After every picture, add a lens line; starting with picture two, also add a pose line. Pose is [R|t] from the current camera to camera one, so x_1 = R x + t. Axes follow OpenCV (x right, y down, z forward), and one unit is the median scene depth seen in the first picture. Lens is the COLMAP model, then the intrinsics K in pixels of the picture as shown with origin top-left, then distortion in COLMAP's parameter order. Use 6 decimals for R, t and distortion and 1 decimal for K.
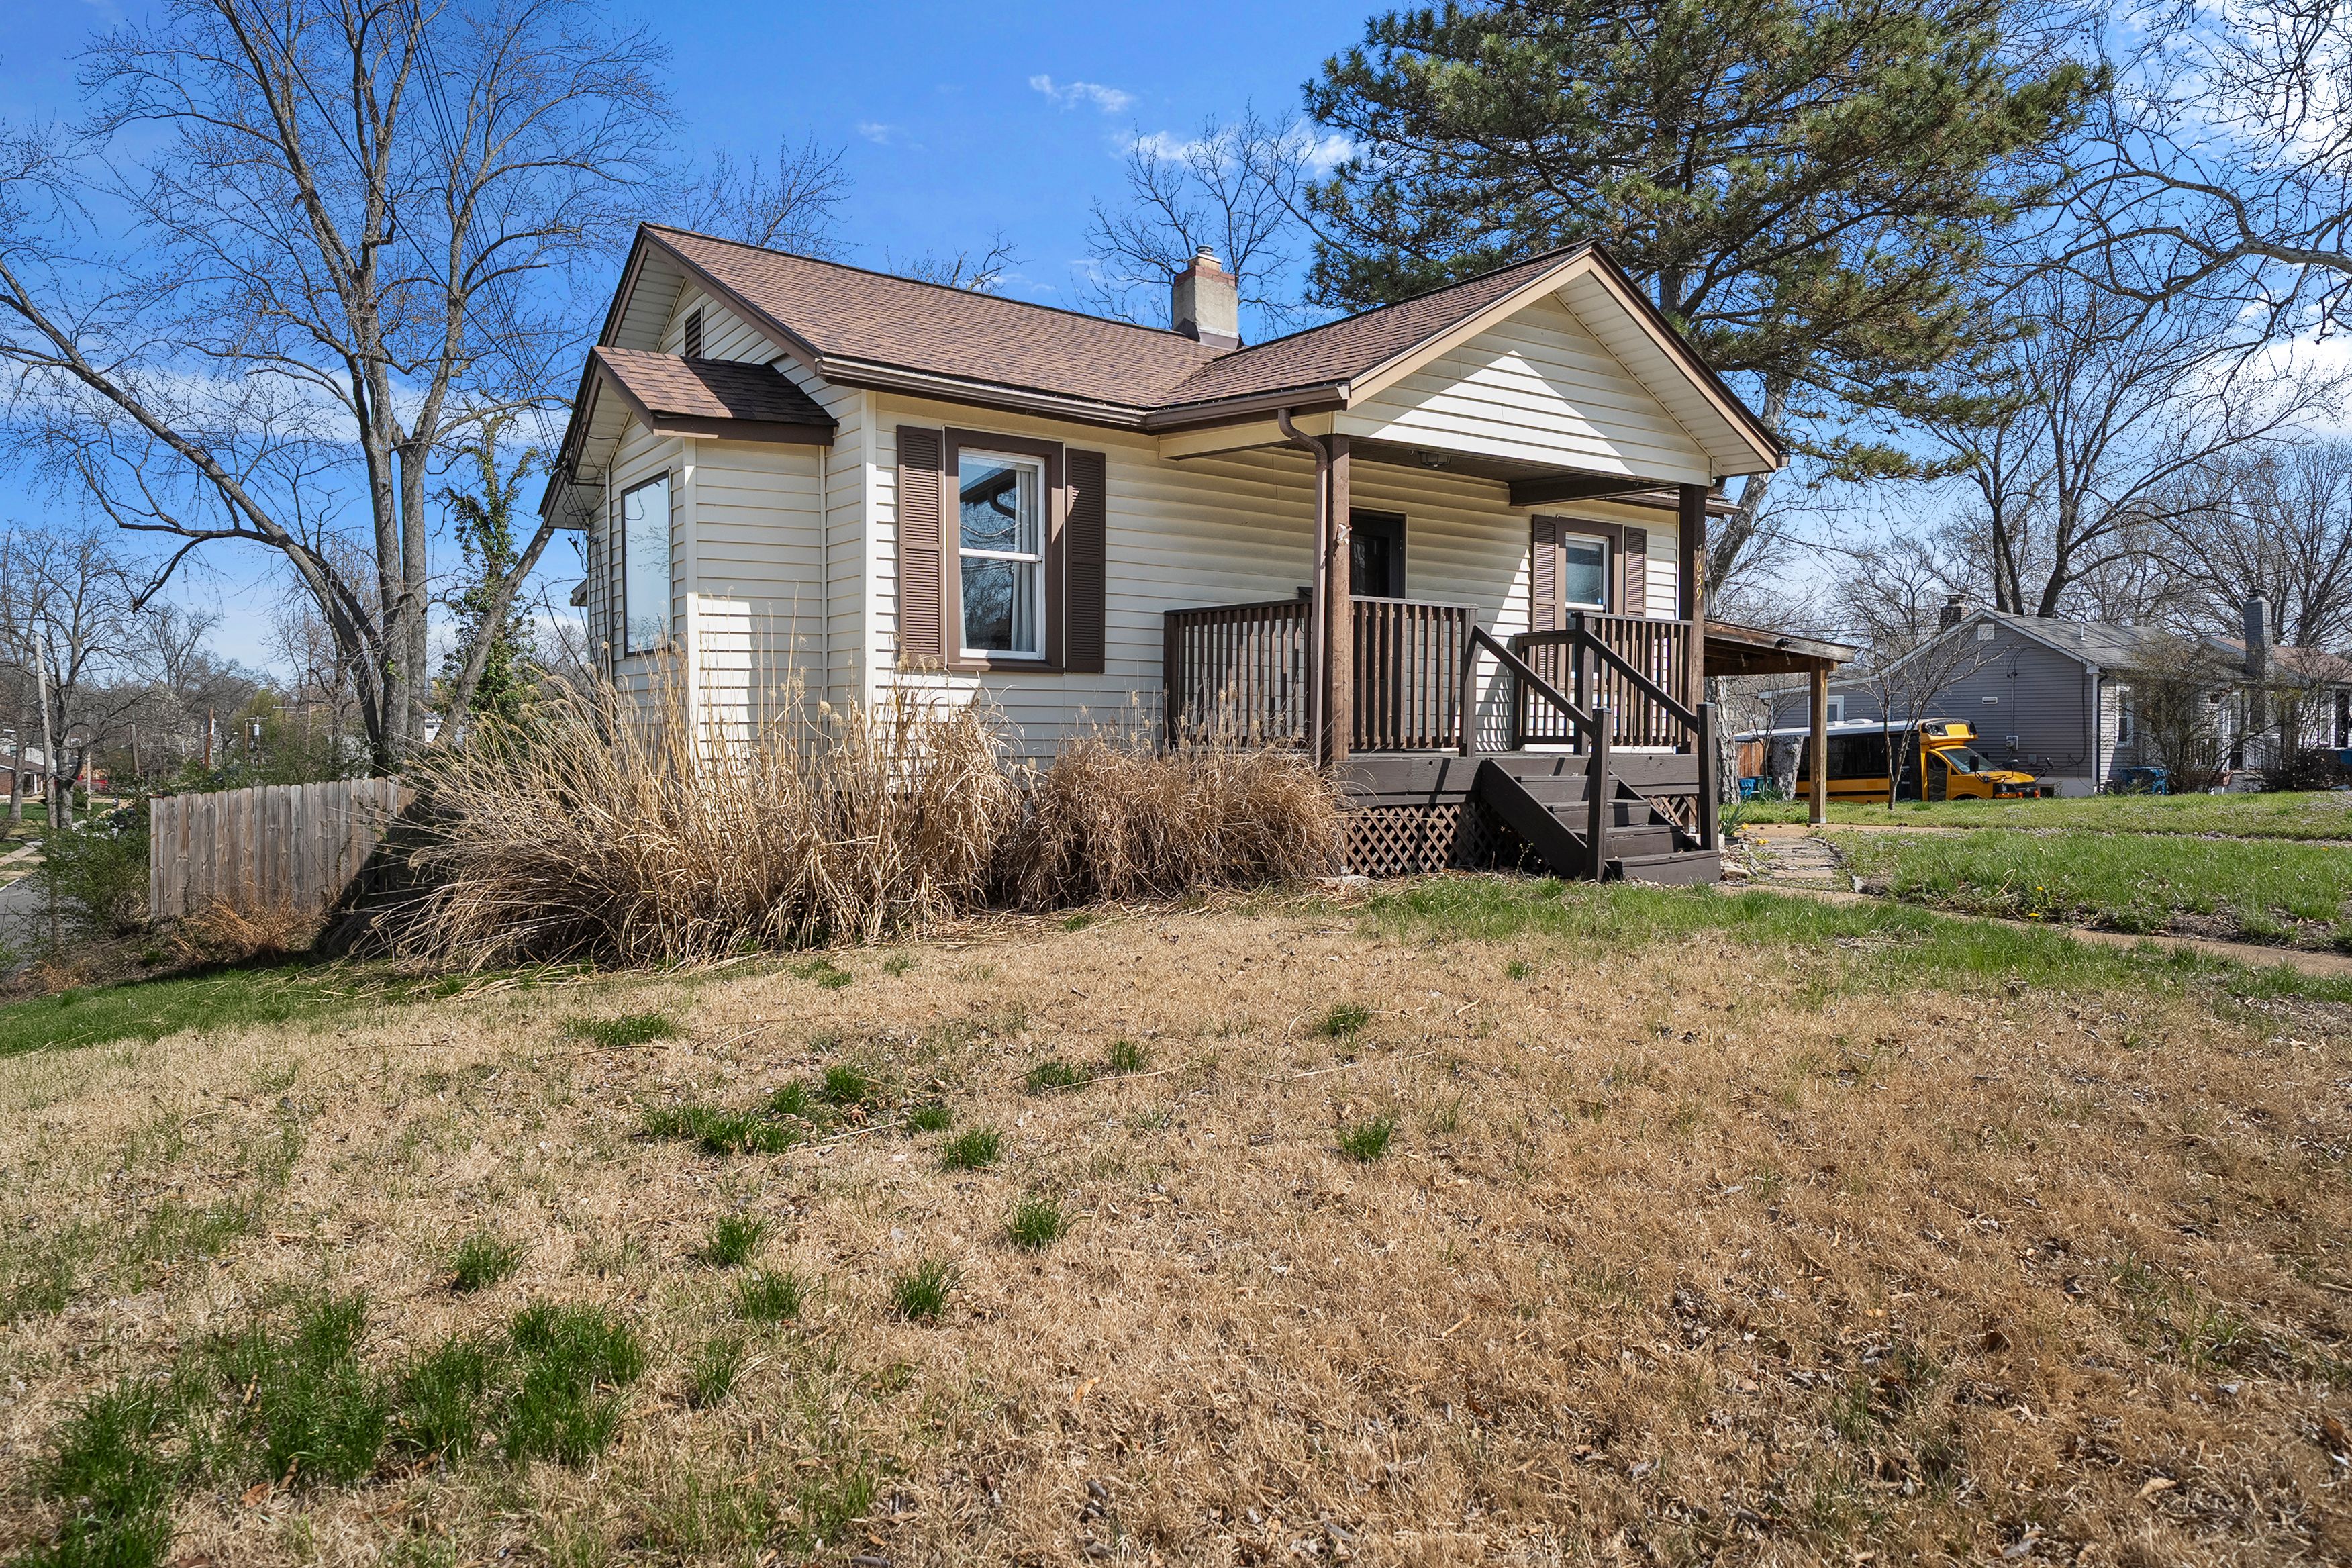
lens RADIAL K [[1467.7, 0, 1176.0], [0, 1467.7, 784.0], [0, 0, 1]] dist [0.002987, 0.000256]
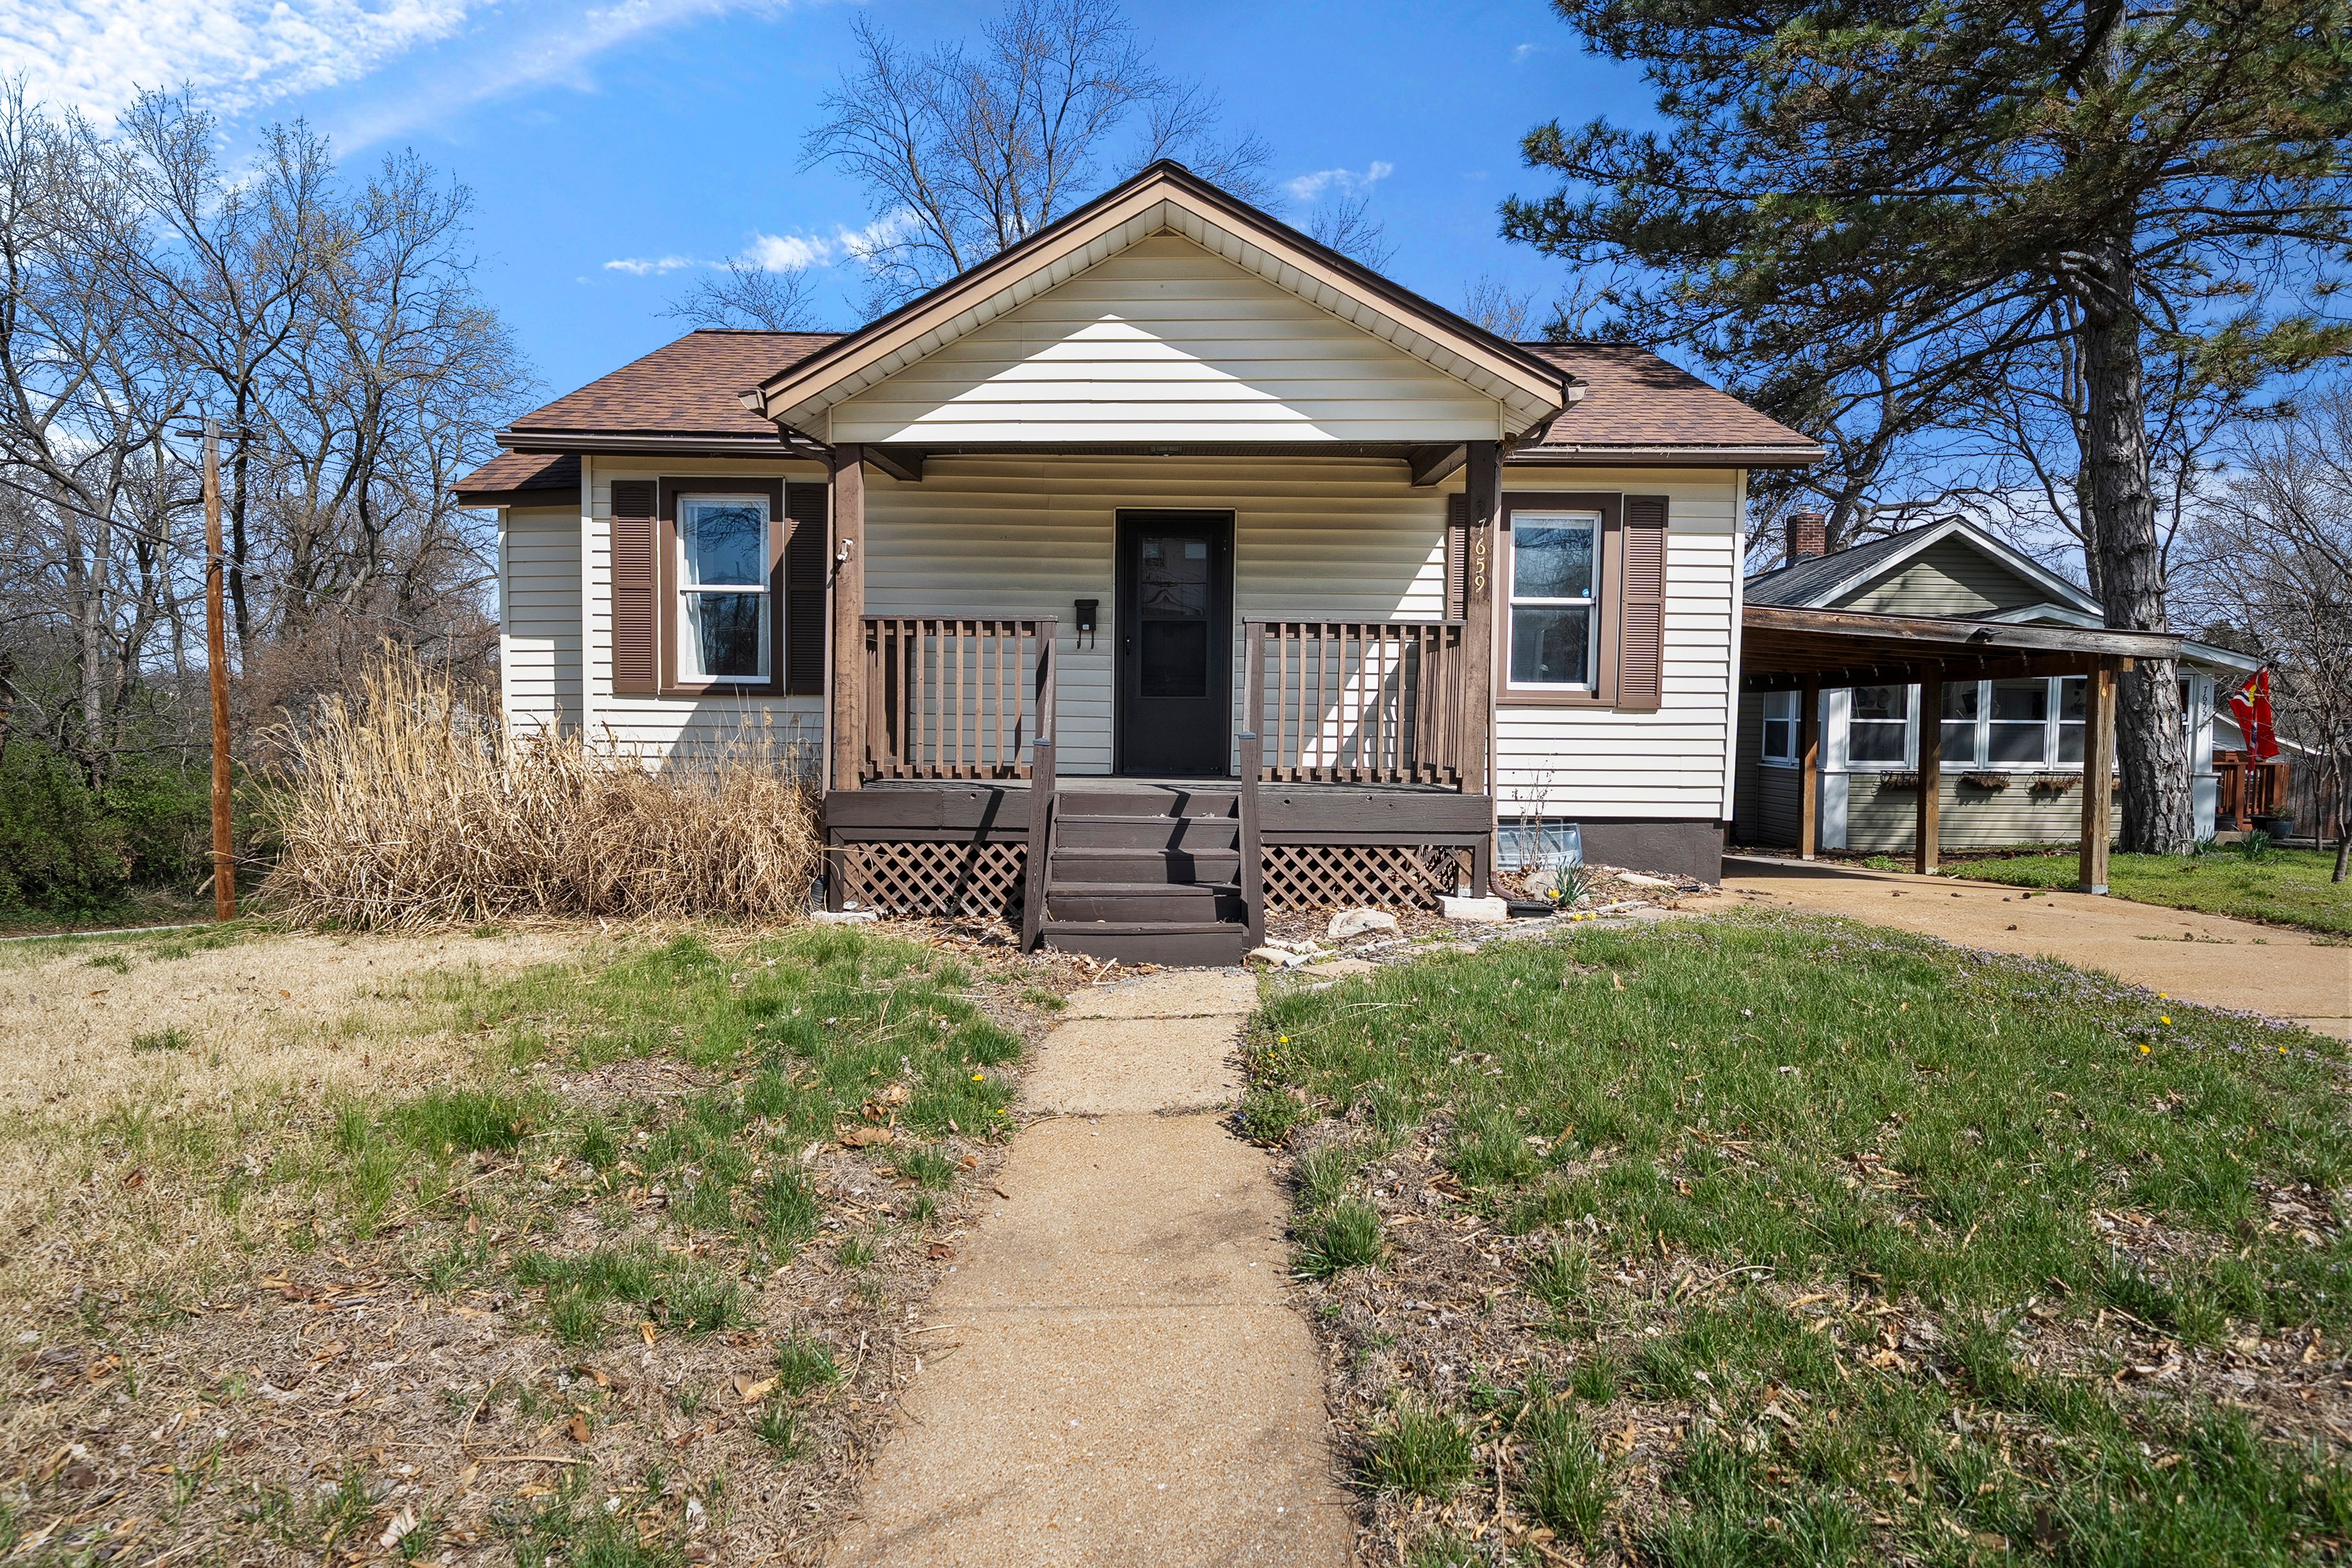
lens RADIAL K [[1265.9, 0, 1176.0], [0, 1265.9, 784.0], [0, 0, 1]] dist [0.002507, 0.000447]
pose [[0.809686, 0.037456, -0.585666, 0.715461], [-0.029331, 0.999297, 0.023359, -0.042790], [0.586129, -0.001735, 0.810216, 0.437700]]
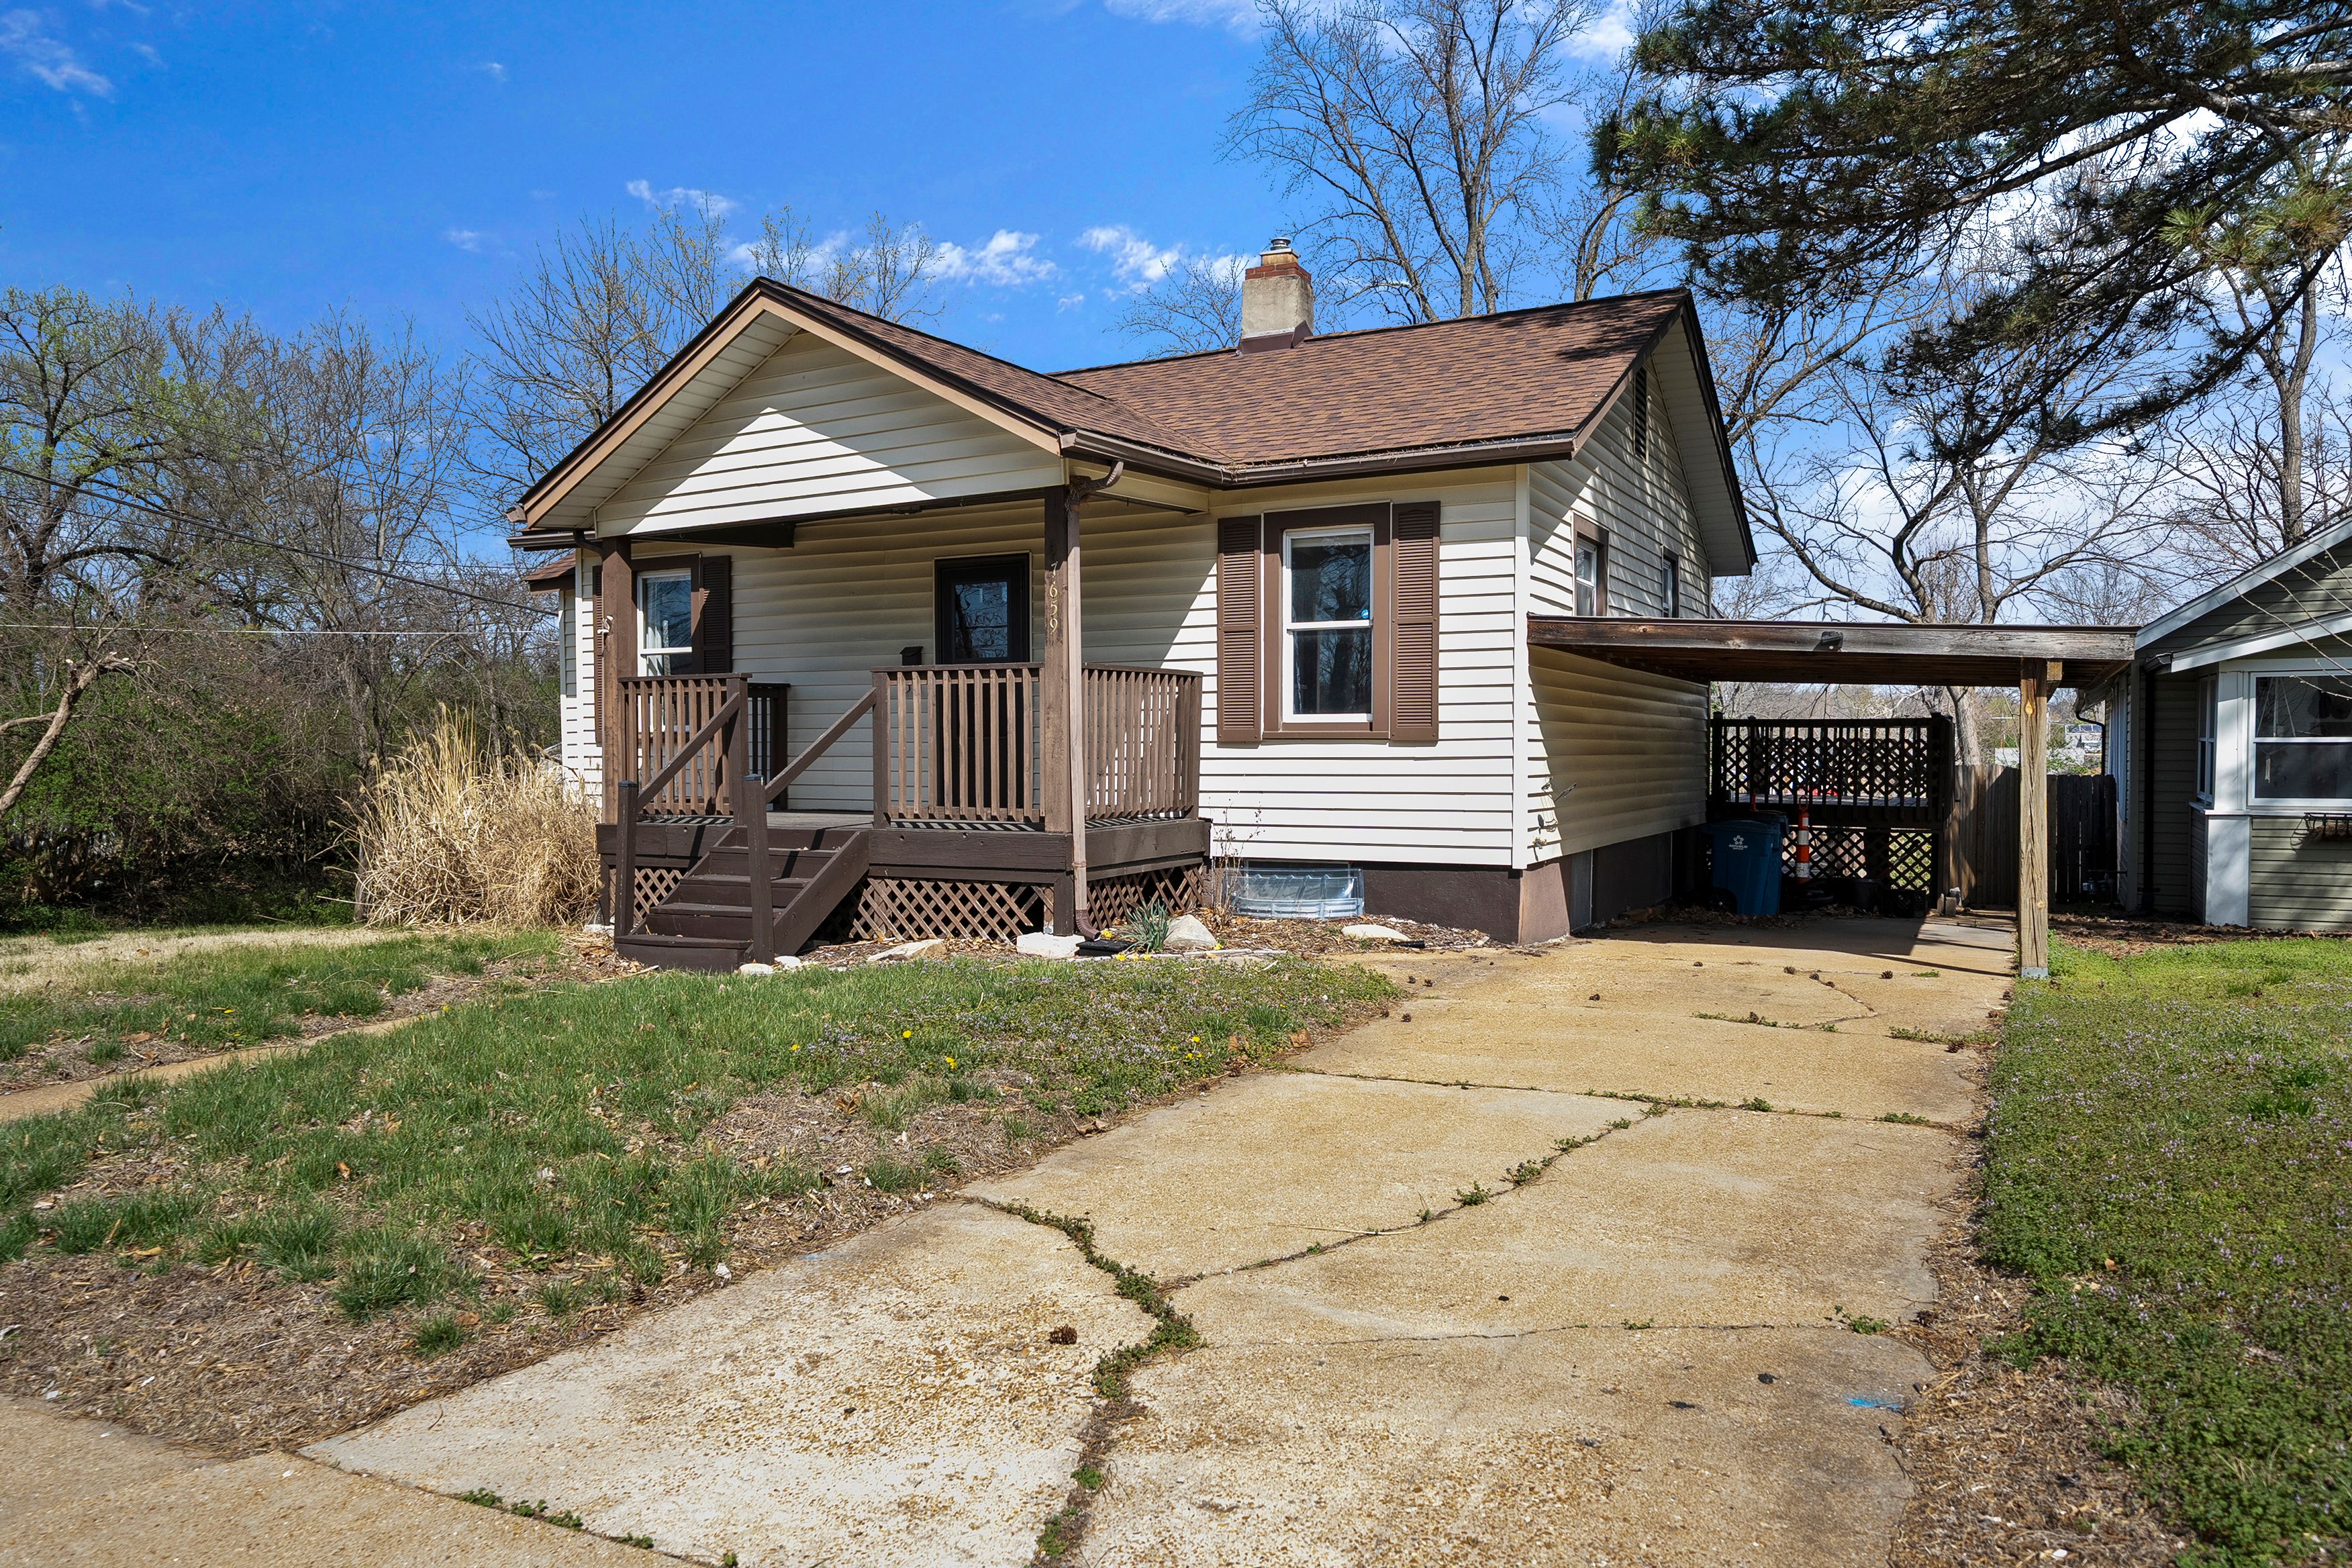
lens RADIAL K [[1567.4, 0, 1176.0], [0, 1567.4, 784.0], [0, 0, 1]] dist [-0.004584, 0.000047]
pose [[0.440109, 0.020214, -0.897717, 1.307551], [-0.023426, 0.999665, 0.011025, -0.066360], [0.897639, 0.016178, 0.440435, 0.807734]]
